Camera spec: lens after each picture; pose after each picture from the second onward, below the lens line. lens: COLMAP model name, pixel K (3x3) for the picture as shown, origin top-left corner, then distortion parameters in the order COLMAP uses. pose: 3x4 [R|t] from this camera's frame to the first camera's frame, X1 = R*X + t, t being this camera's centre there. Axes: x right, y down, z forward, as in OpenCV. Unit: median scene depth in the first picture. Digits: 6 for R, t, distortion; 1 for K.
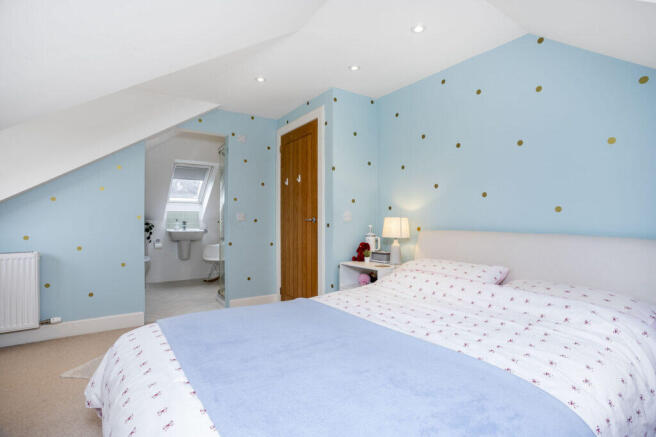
lens RADIAL K [[315.5, 0, 328.0], [0, 315.5, 218.5], [0, 0, 1]] dist [0.000854, 0.000429]
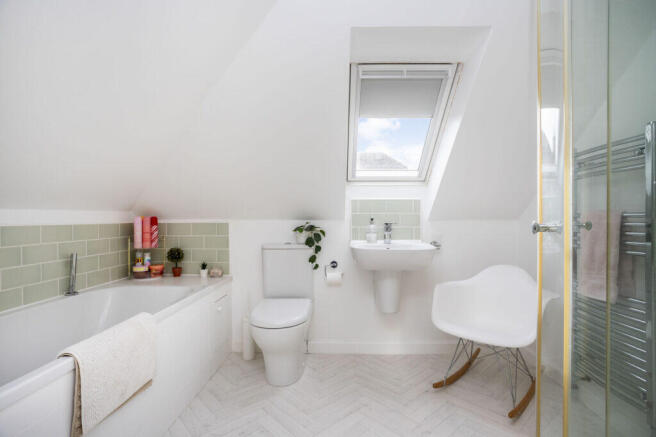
lens RADIAL K [[315.5, 0, 328.0], [0, 315.5, 218.5], [0, 0, 1]] dist [0.000854, 0.000429]
pose [[0.805419, 0.000396, -0.592706, -0.277496], [0.000251, 0.999999, 0.001010, 0.003233], [0.592706, -0.000962, 0.805418, 0.629529]]
